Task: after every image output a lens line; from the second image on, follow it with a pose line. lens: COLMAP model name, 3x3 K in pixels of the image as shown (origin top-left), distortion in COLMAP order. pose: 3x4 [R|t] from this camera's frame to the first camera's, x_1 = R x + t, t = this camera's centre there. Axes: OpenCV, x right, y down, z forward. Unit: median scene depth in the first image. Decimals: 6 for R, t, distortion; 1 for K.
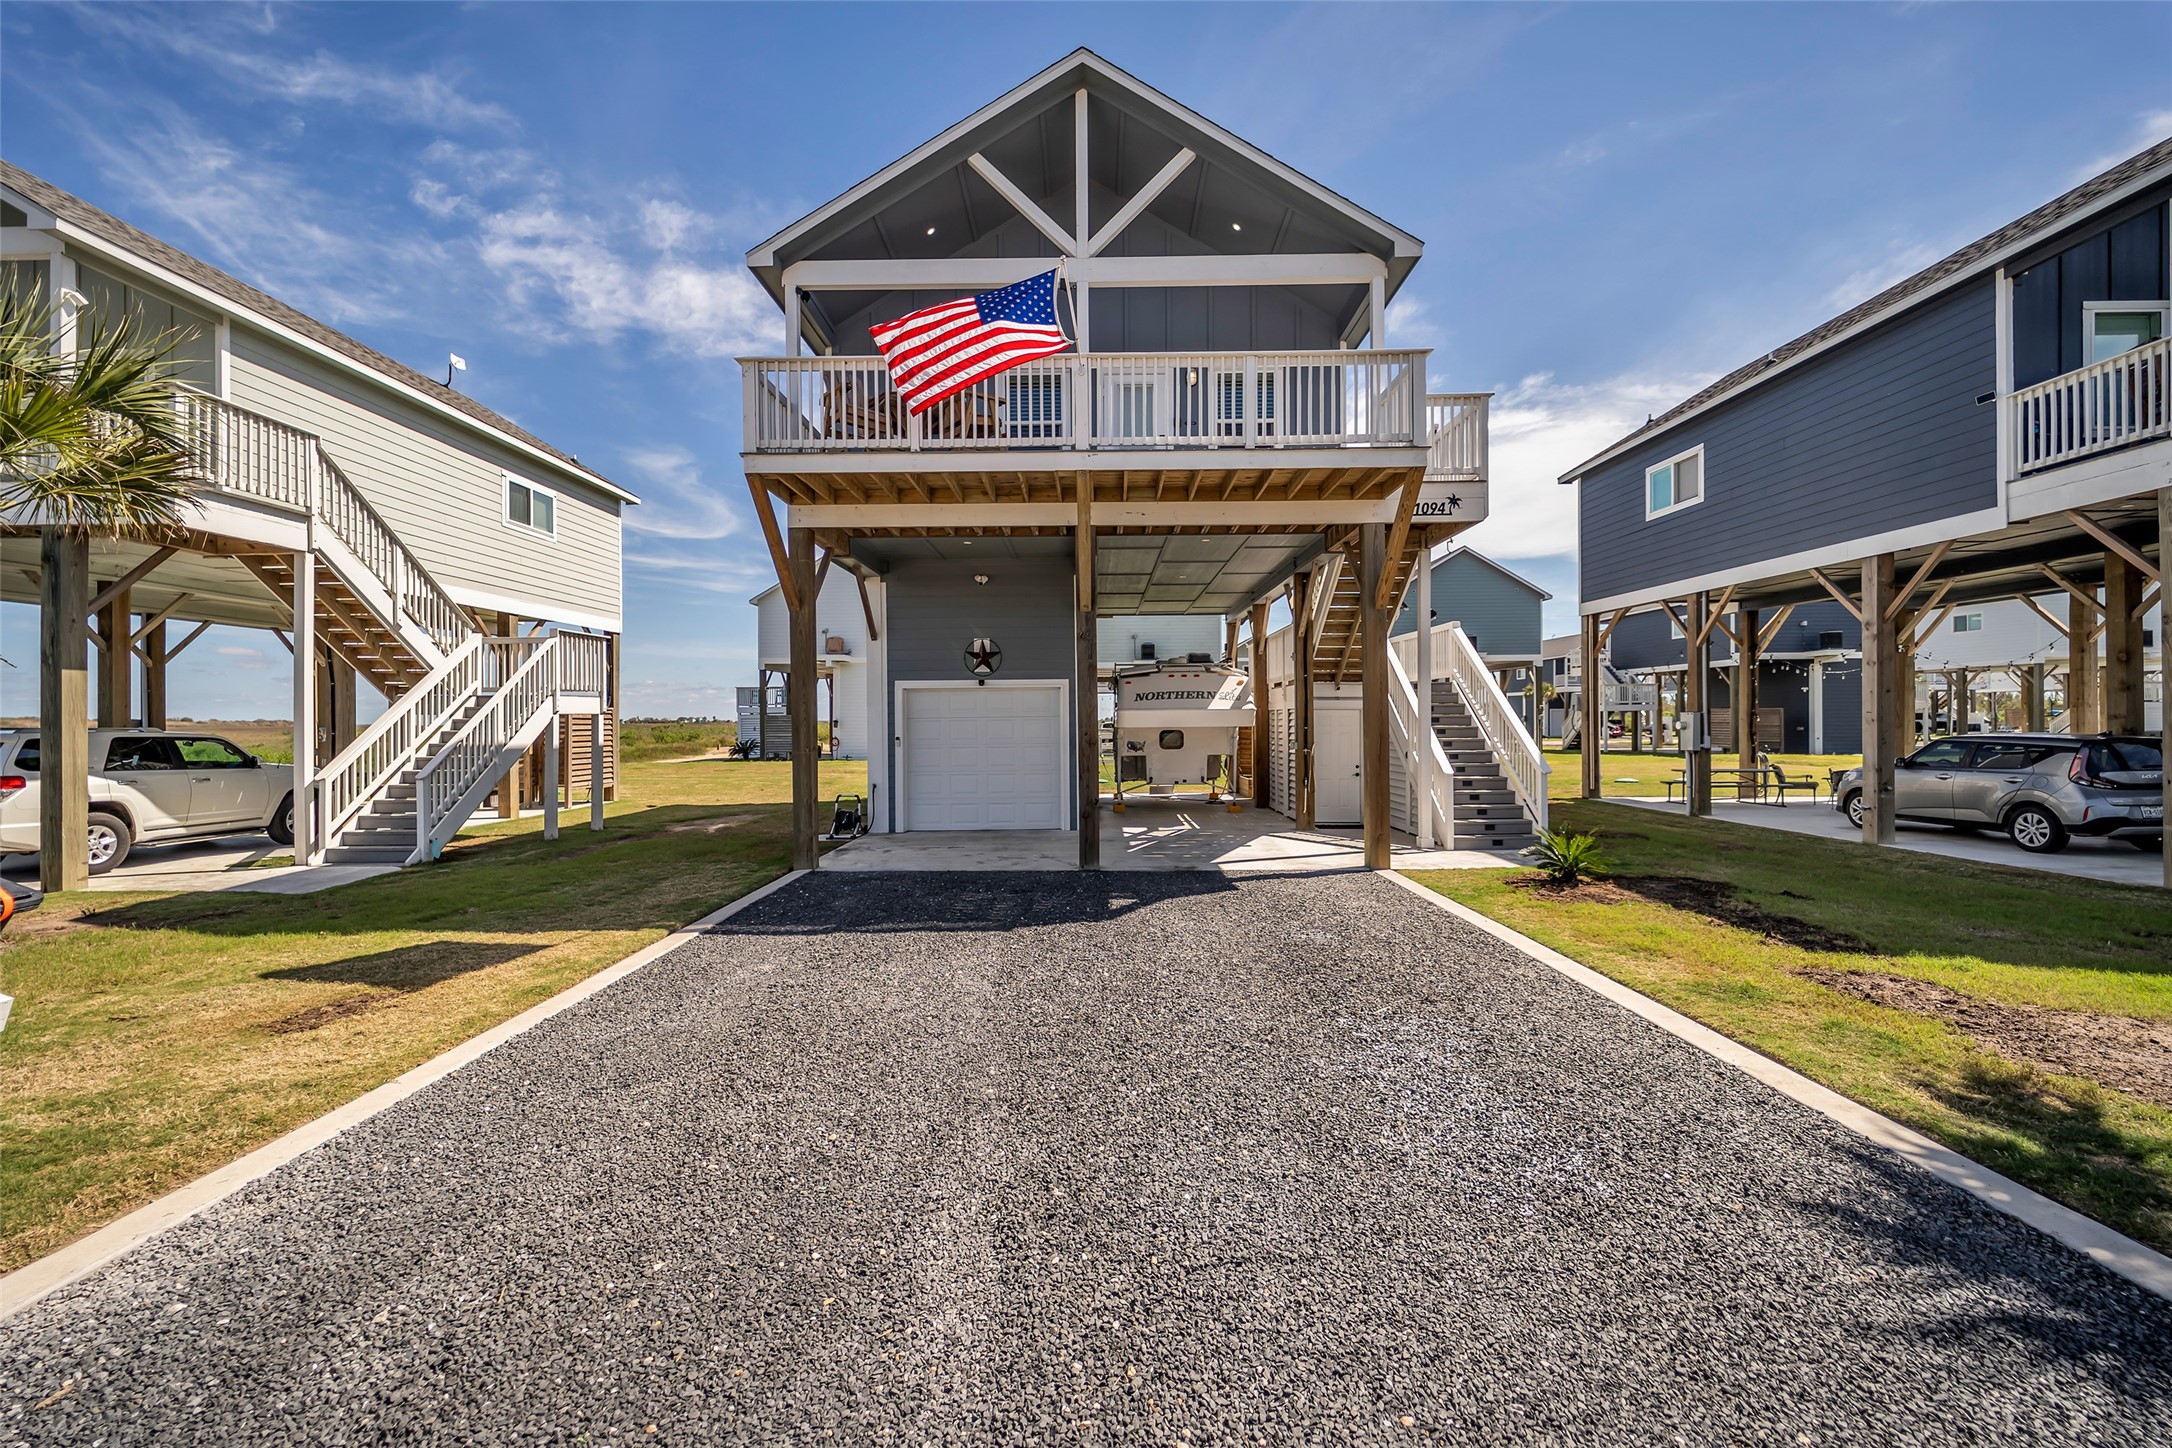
lens RADIAL K [[873.3, 0, 1074.8], [0, 873.3, 718.3], [0, 0, 1]] dist [0.001521, -0.000050]
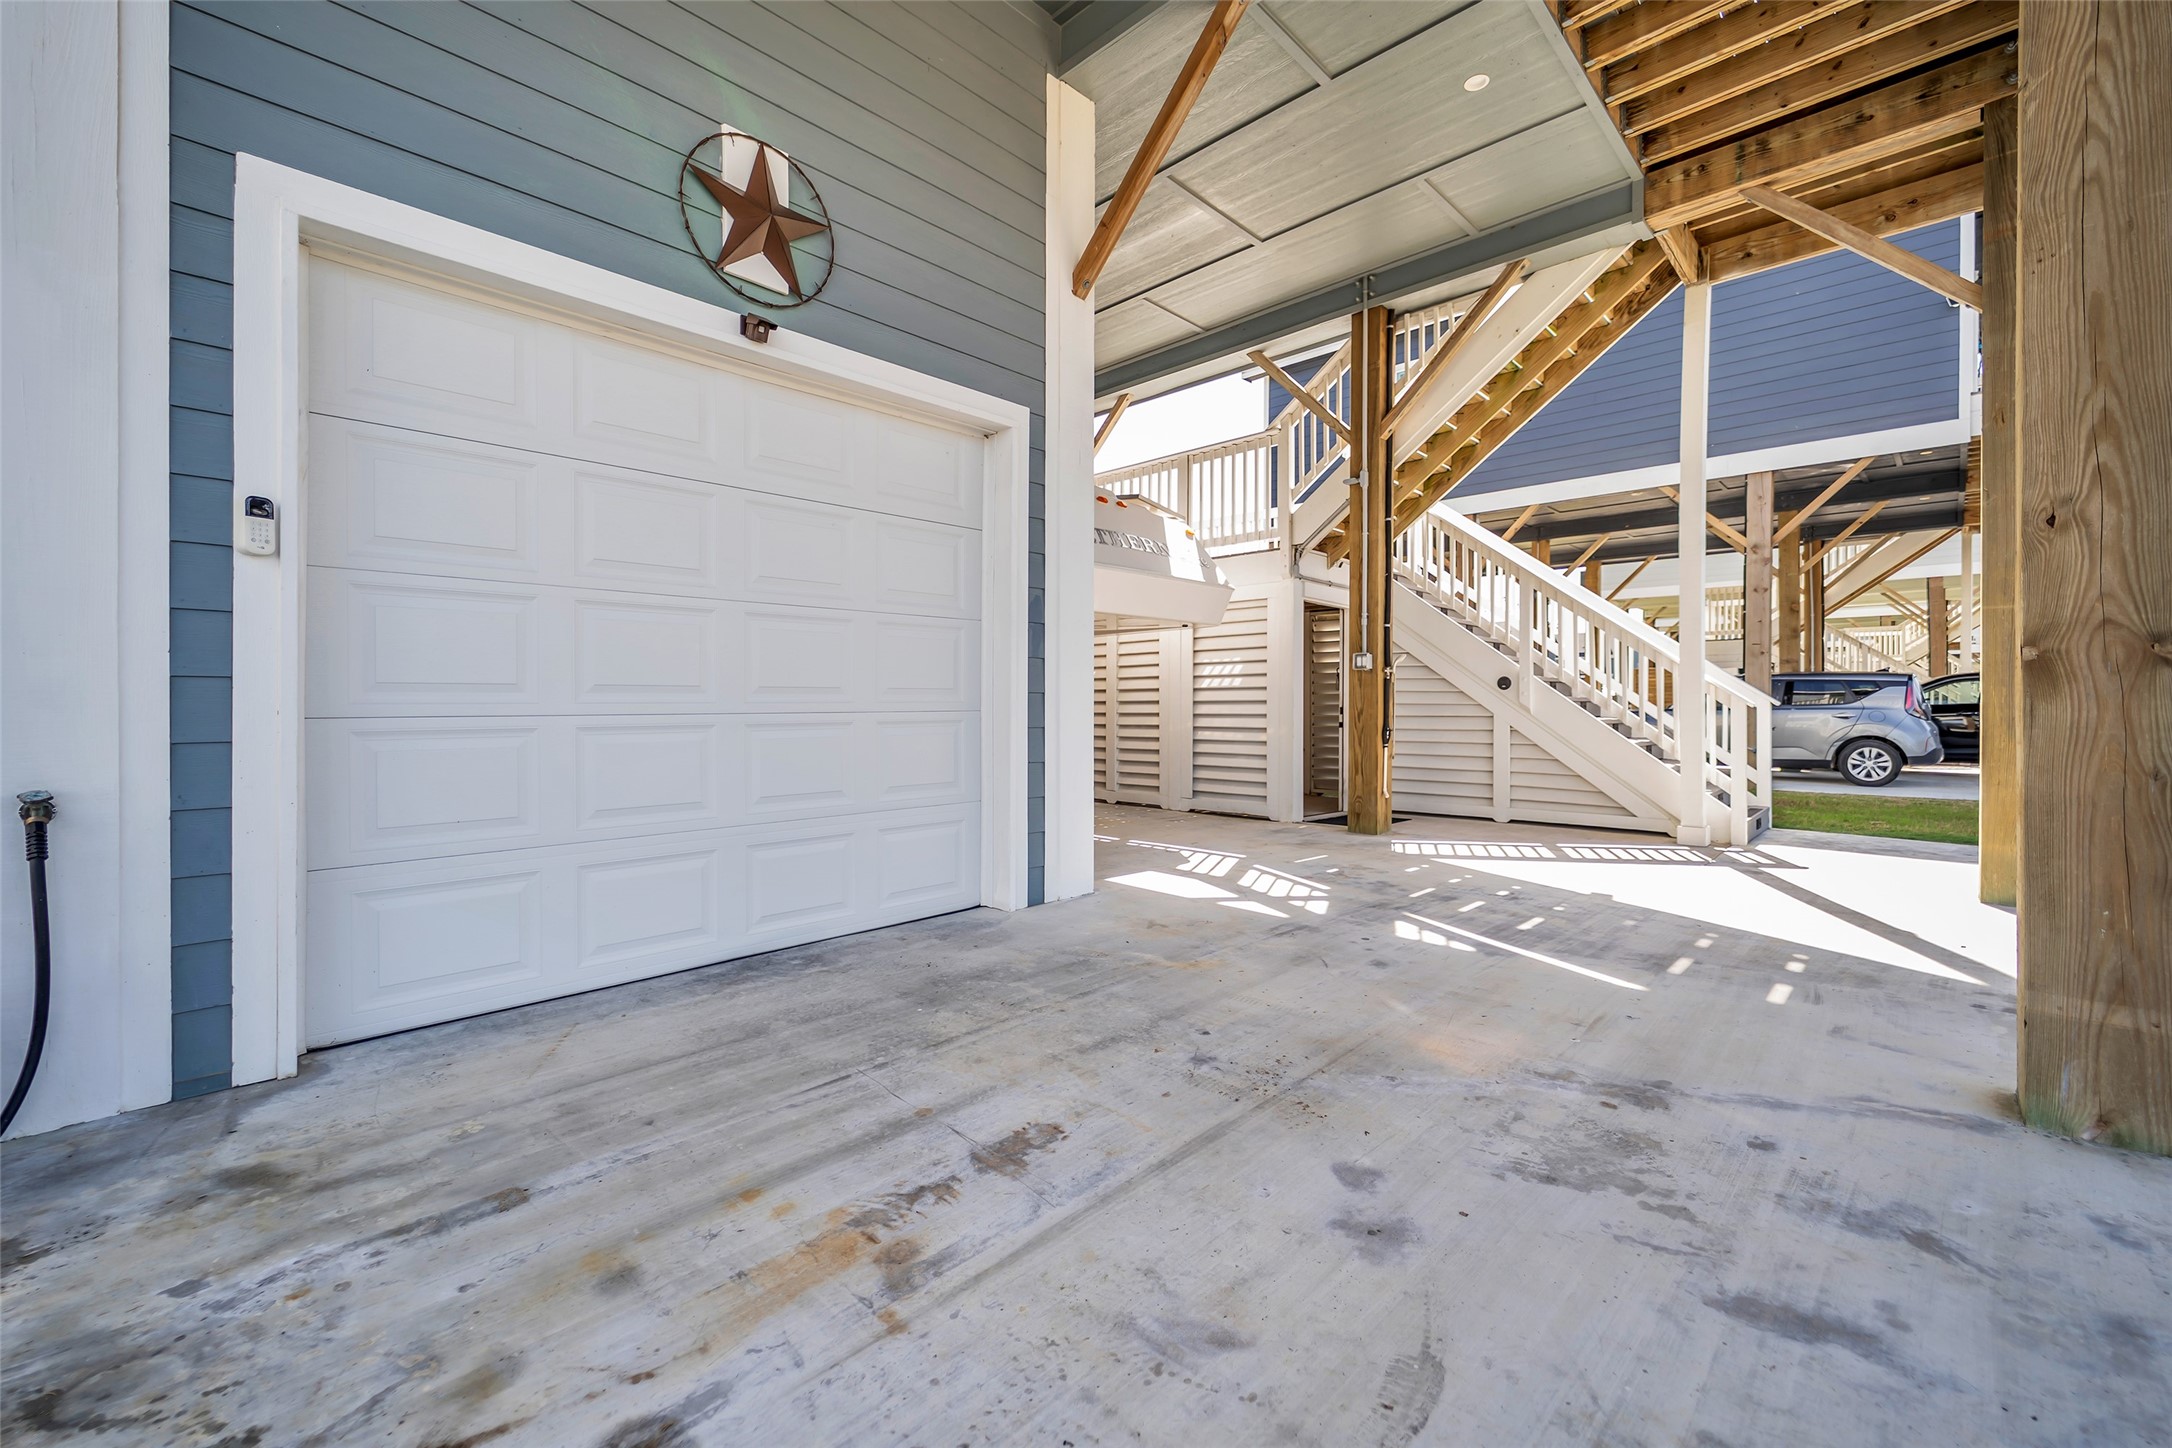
lens RADIAL K [[905.3, 0, 1086.0], [0, 905.3, 724.0], [0, 0, 1]] dist [0.000679, 0.000044]
pose [[0.677723, -0.005608, 0.735296, -0.281392], [-0.010044, 0.999807, 0.016882, 0.073784], [-0.735249, -0.018827, 0.677536, 0.969819]]
